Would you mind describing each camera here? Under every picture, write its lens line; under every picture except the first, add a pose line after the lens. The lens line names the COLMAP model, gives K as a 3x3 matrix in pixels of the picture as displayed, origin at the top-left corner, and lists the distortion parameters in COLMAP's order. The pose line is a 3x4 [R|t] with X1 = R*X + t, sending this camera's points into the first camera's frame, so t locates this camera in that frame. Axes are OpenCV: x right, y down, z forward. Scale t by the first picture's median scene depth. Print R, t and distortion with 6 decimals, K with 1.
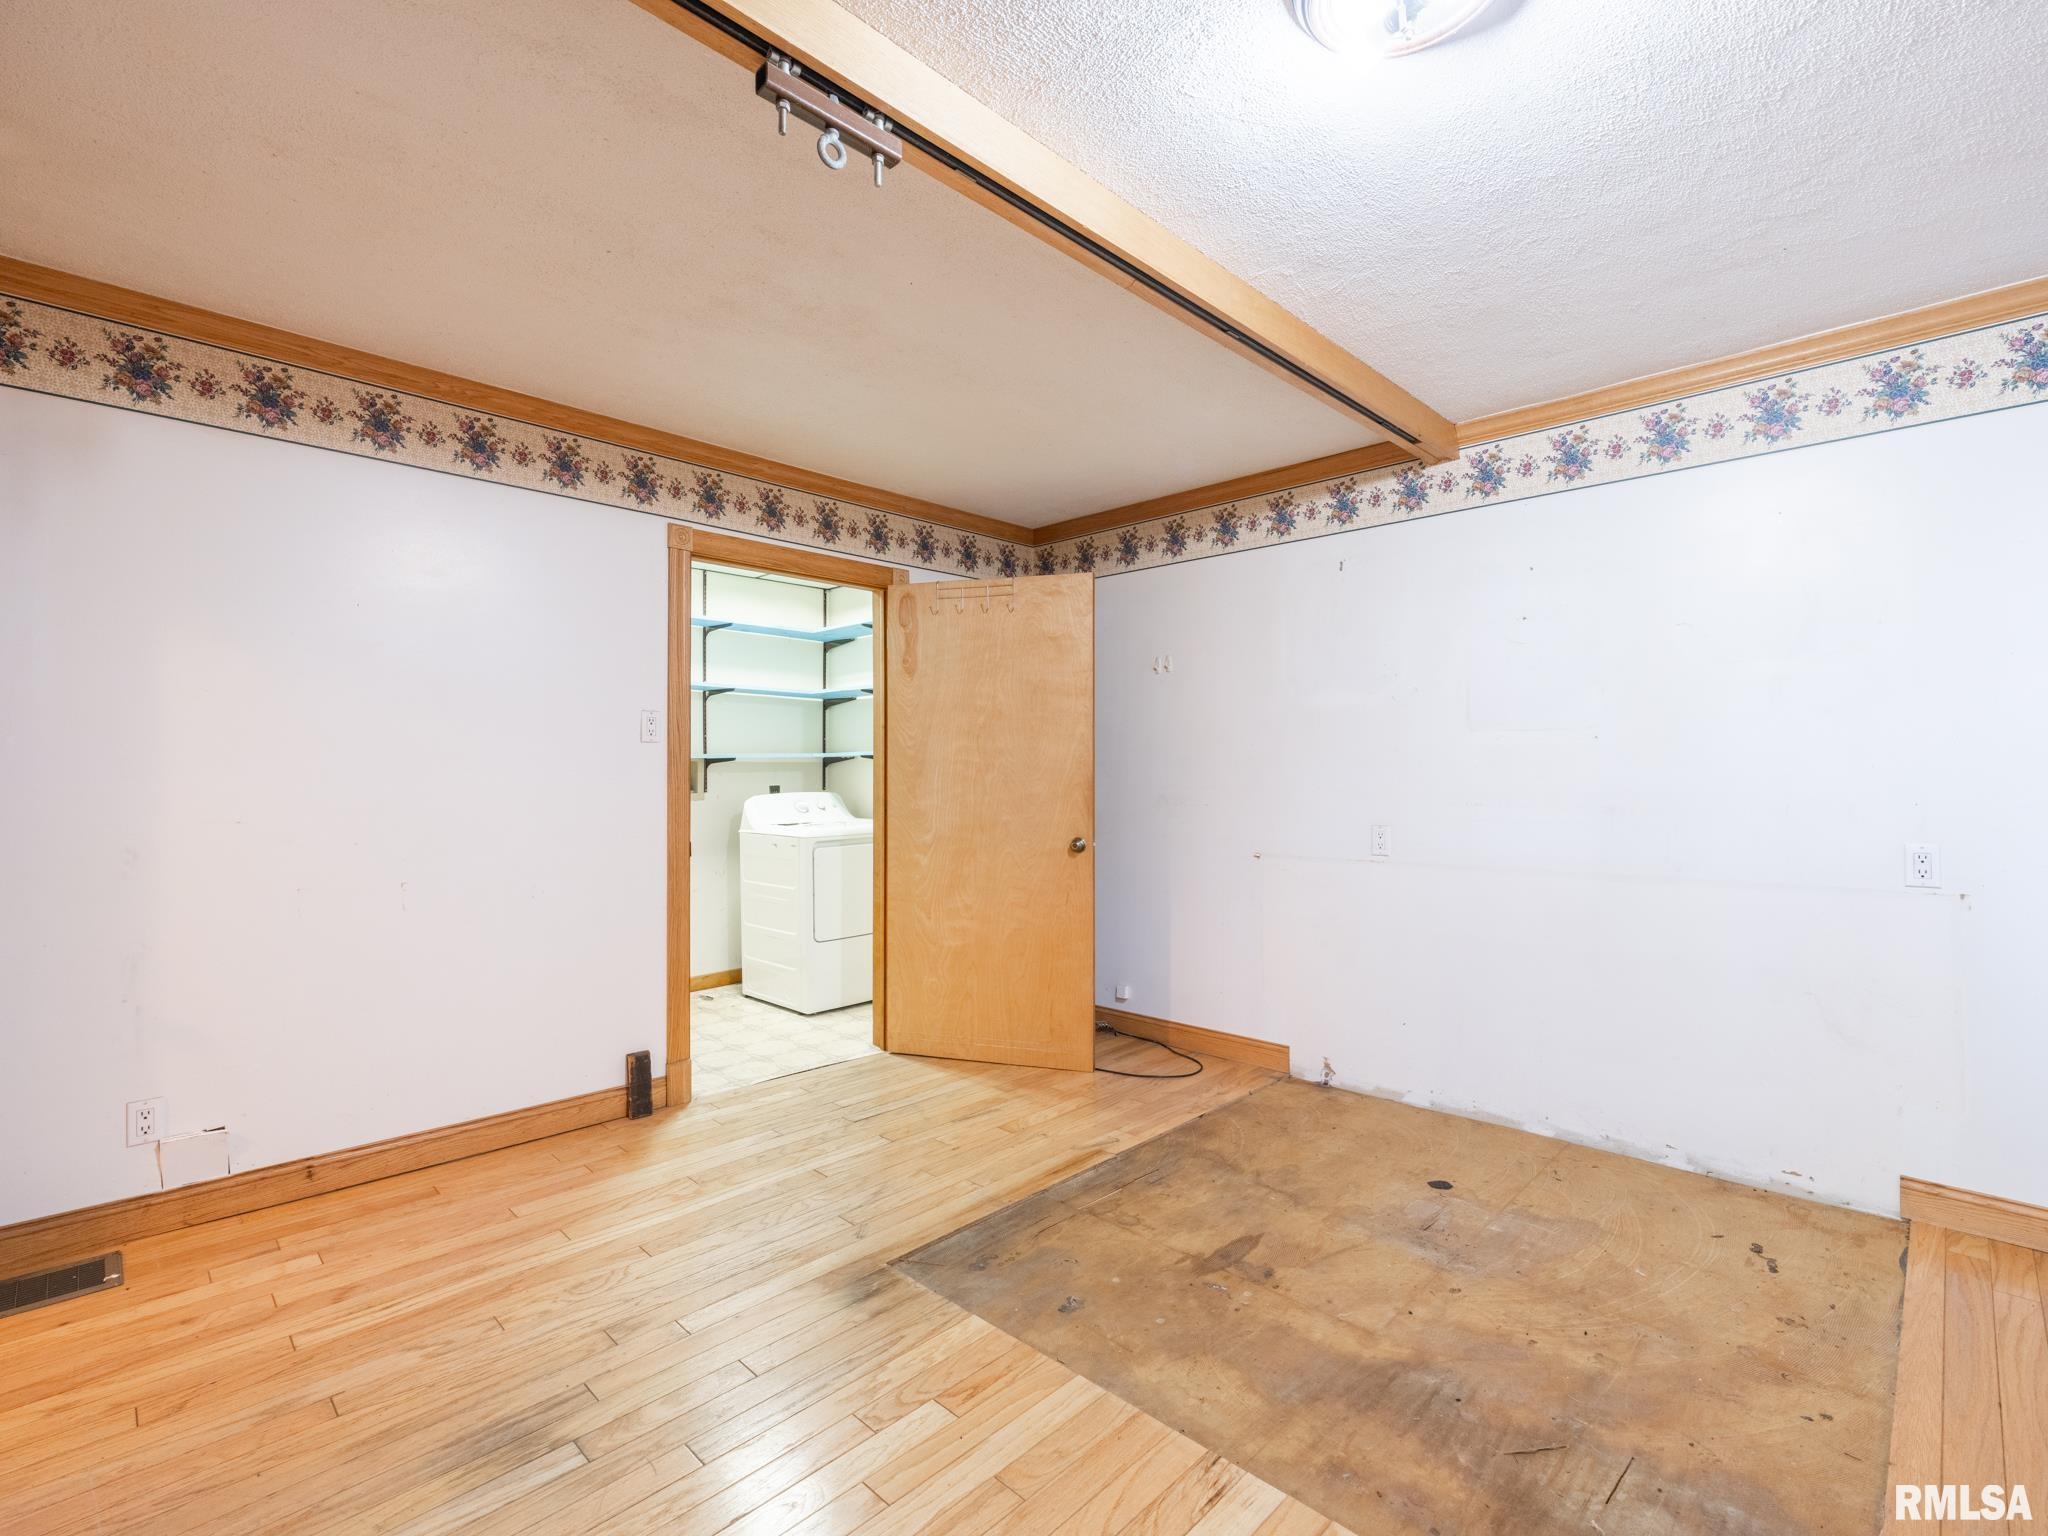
lens RADIAL K [[942.0, 0, 1023.2], [0, 942.0, 766.5], [0, 0, 1]] dist [-0.004186, 0.002171]
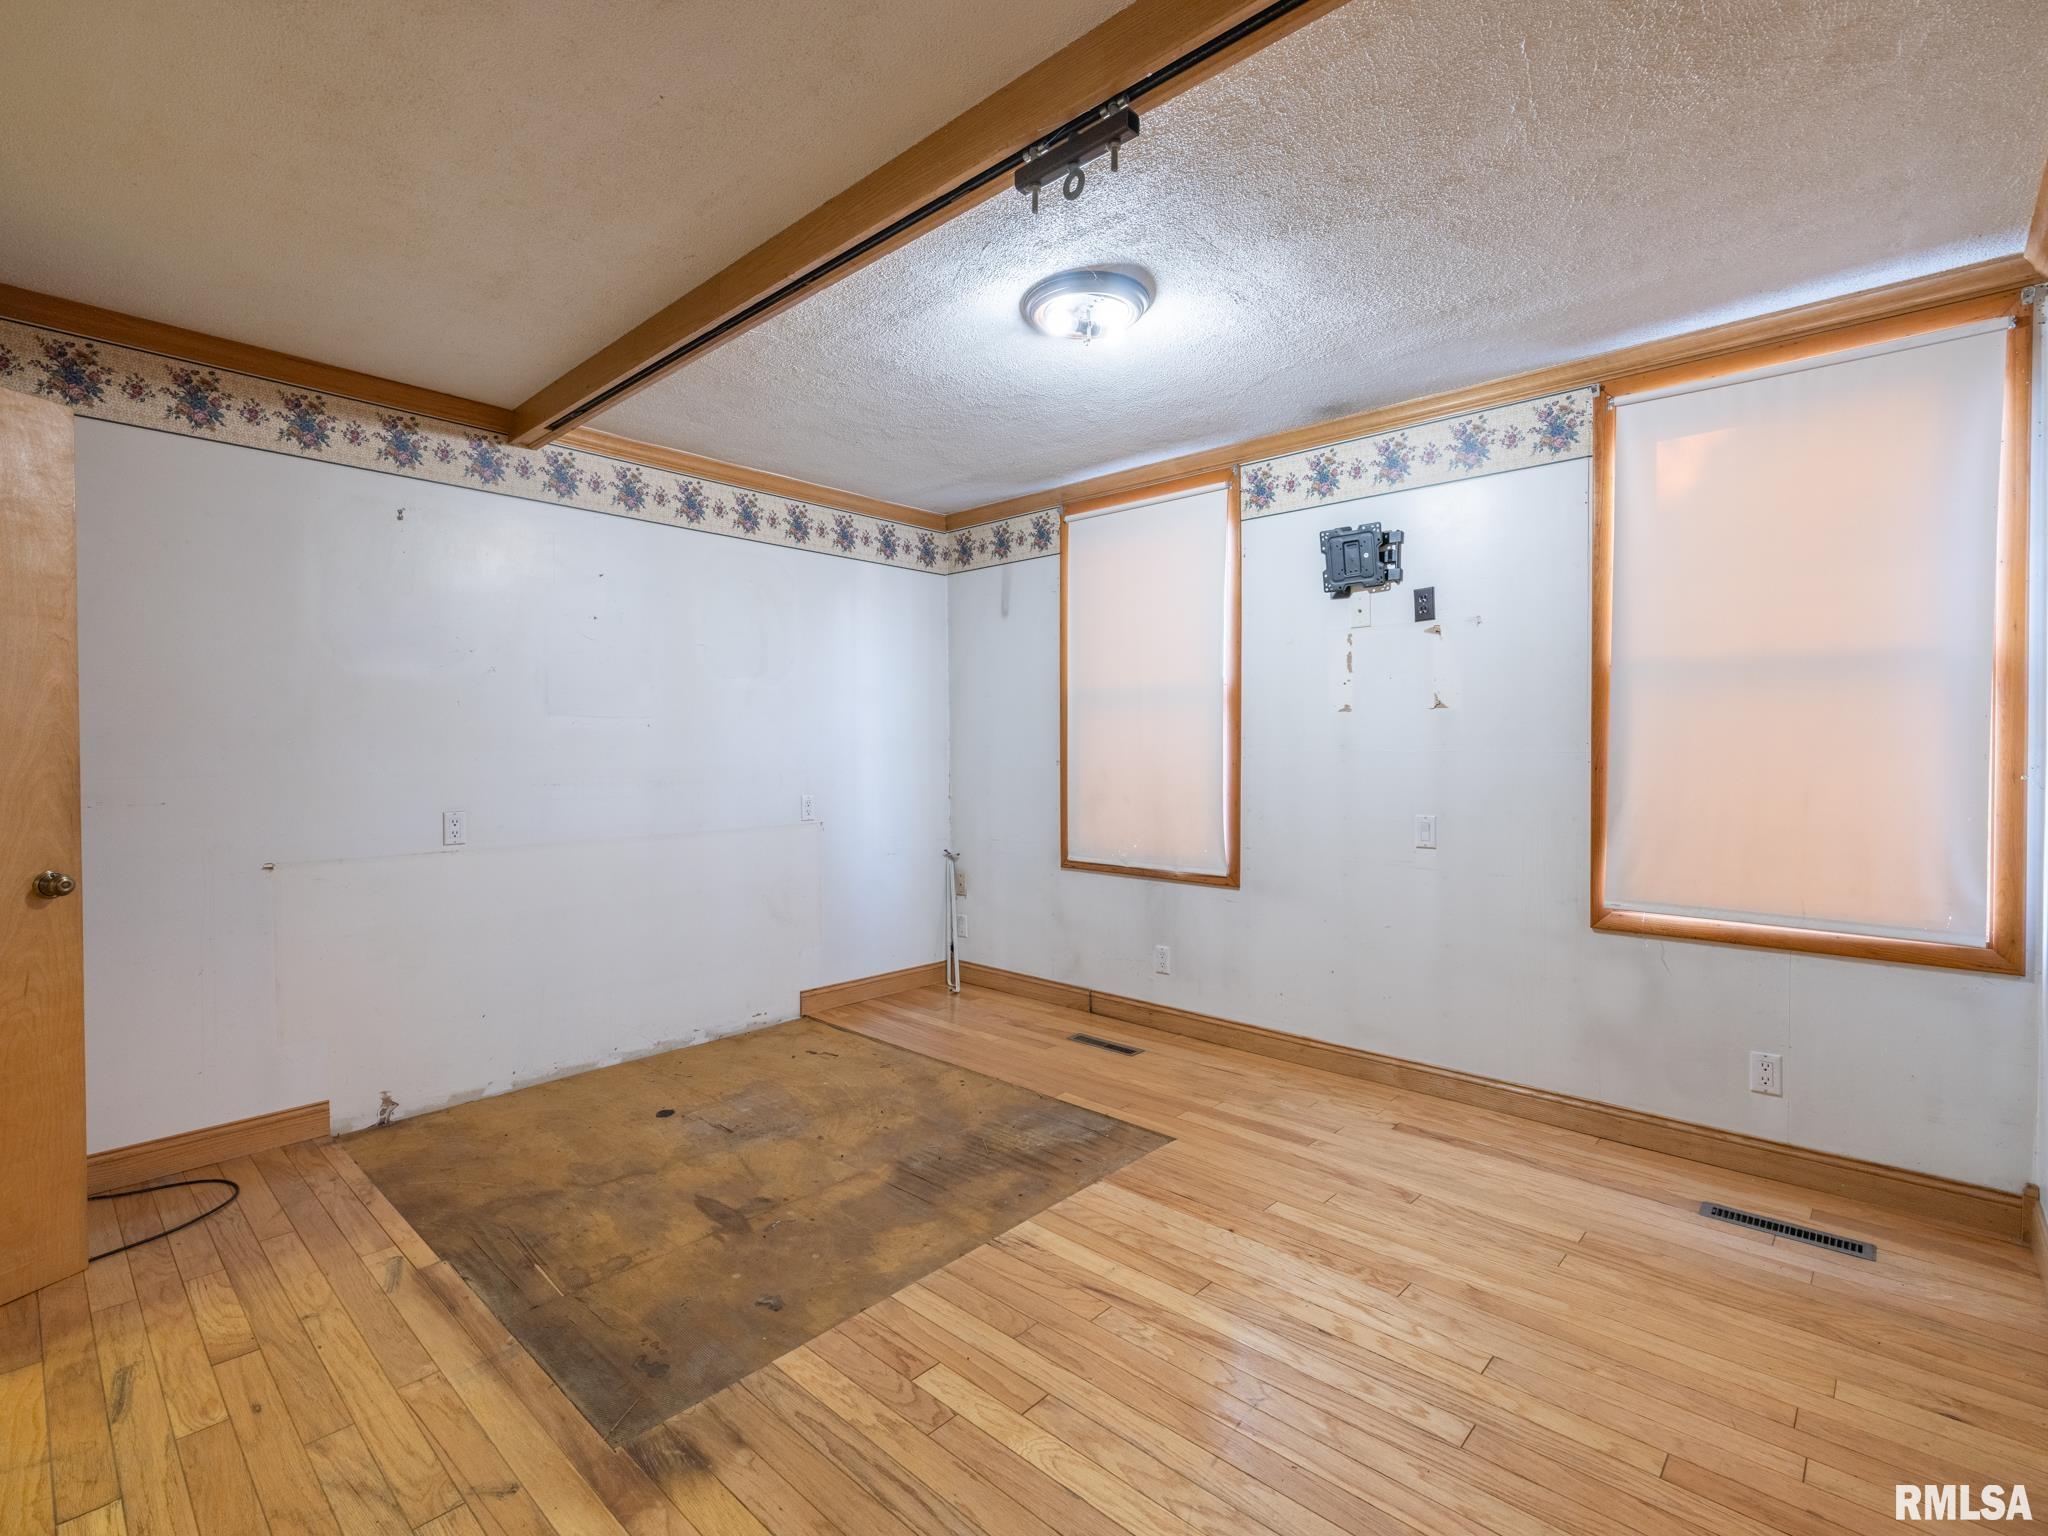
lens RADIAL K [[942.2, 0, 1031.6], [0, 942.2, 766.1], [0, 0, 1]] dist [-0.002455, 0.000946]
pose [[-0.034500, -0.014549, 0.999299, -0.719391], [-0.005596, 0.999881, 0.014364, 0.001382], [-0.999389, -0.005097, -0.034577, 0.598117]]
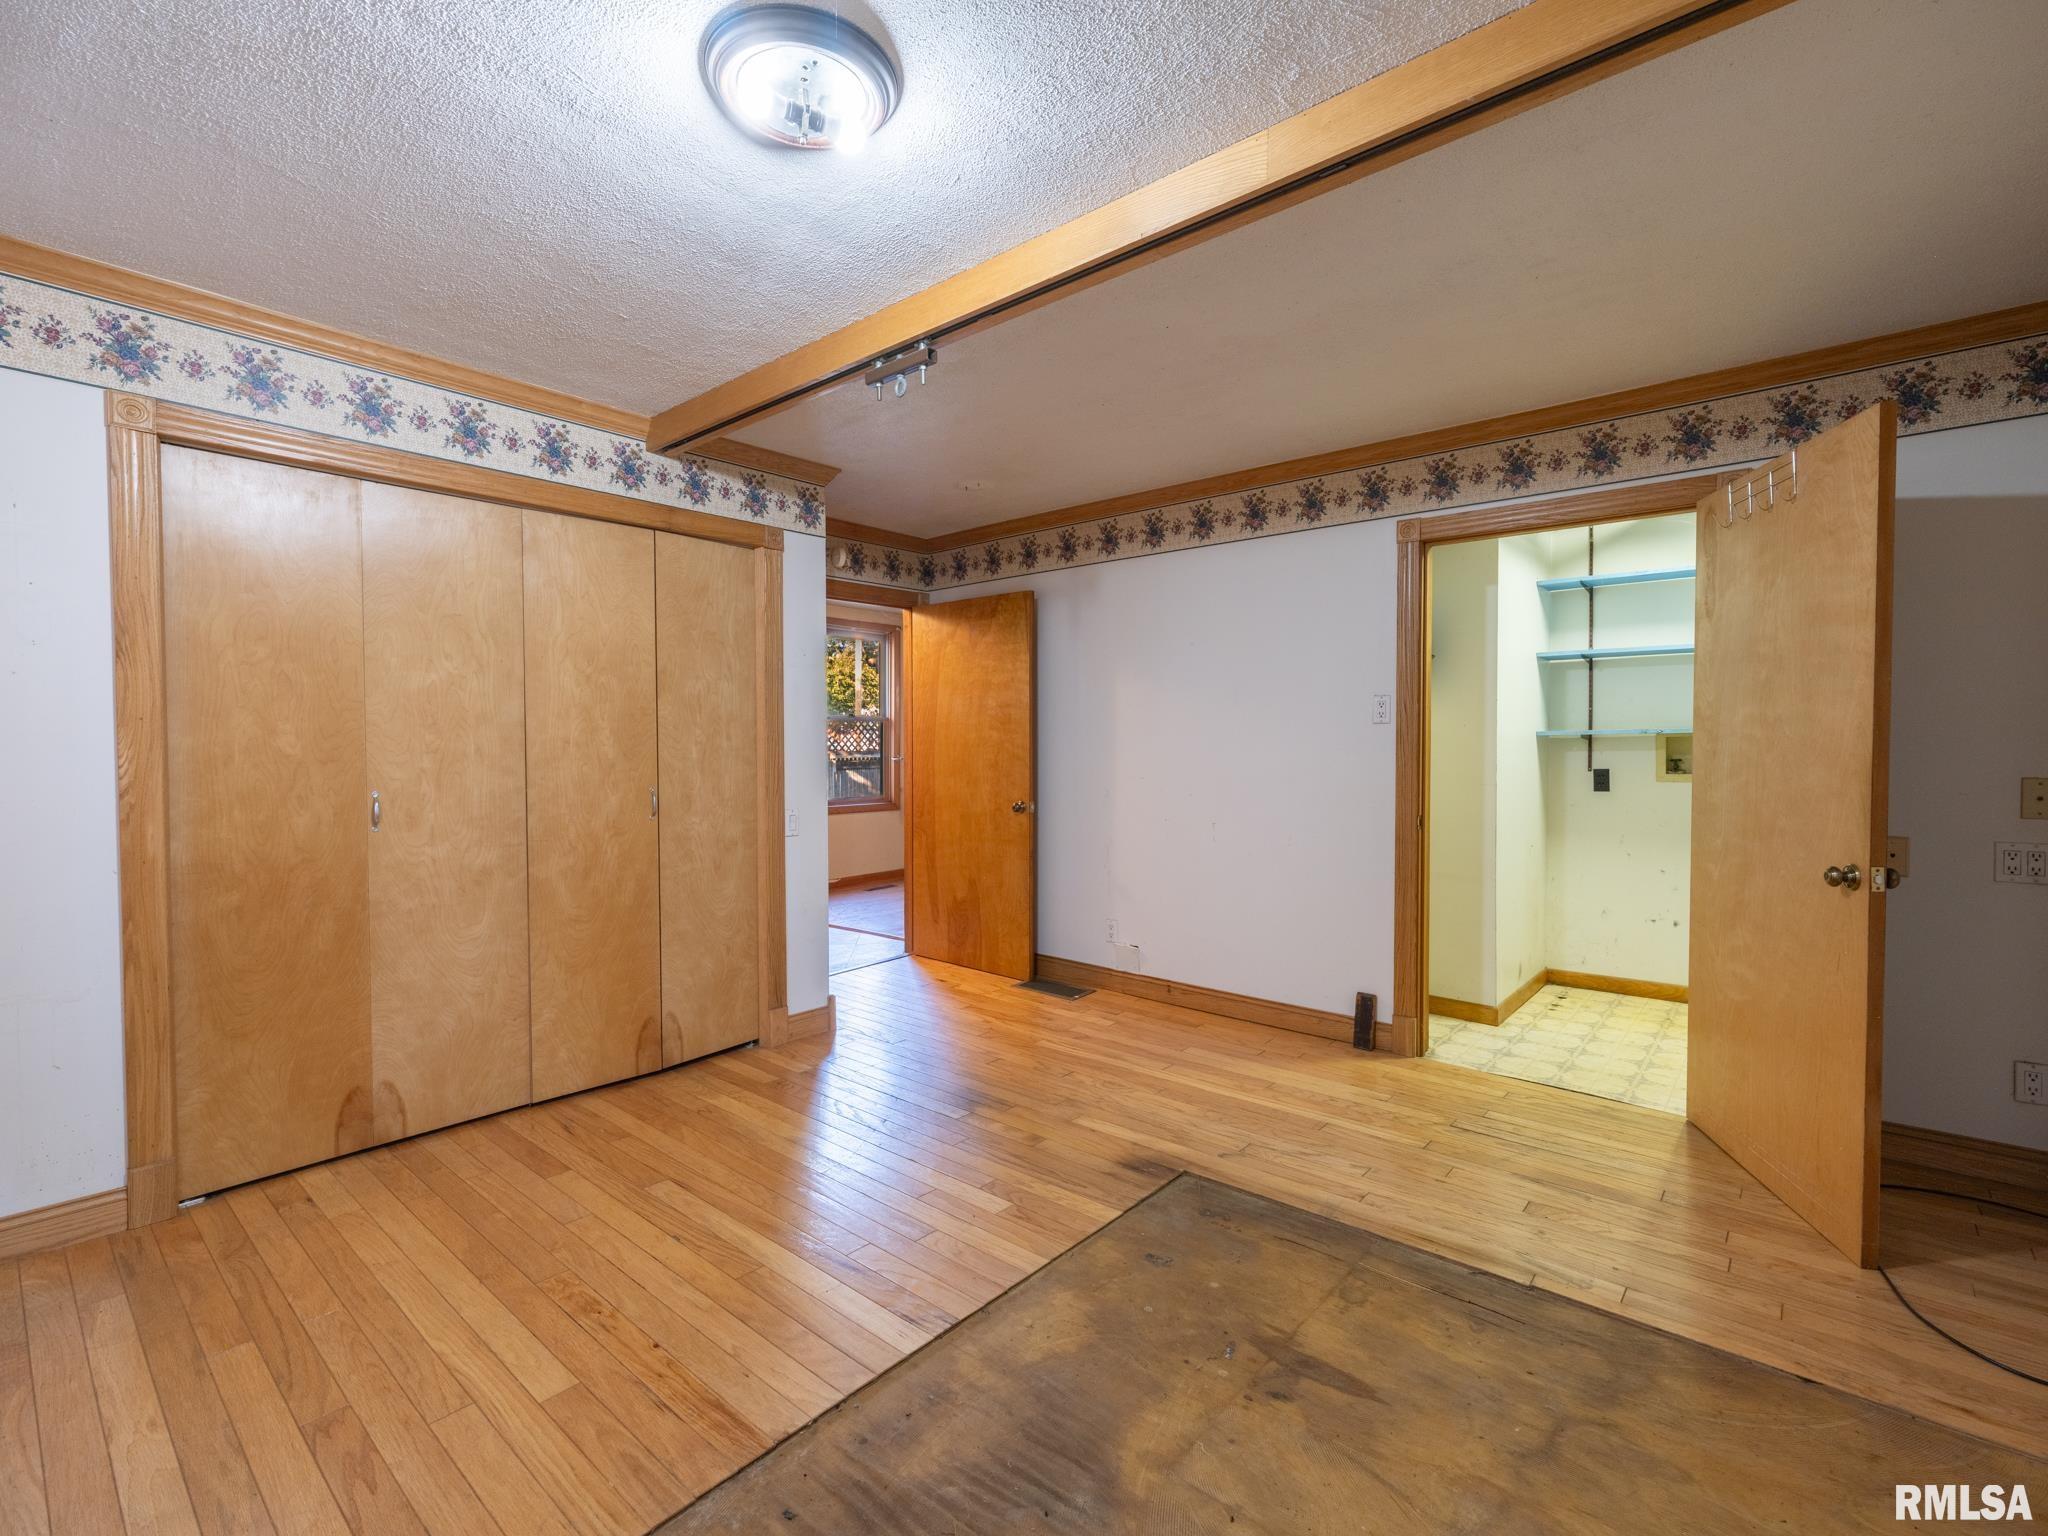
lens RADIAL K [[942.2, 0, 1031.6], [0, 942.2, 766.1], [0, 0, 1]] dist [-0.002455, 0.000946]
pose [[0.063394, 0.022524, -0.997734, 0.845161], [0.008145, 0.999700, 0.023086, -0.005385], [0.997955, -0.009590, 0.063192, 0.621263]]
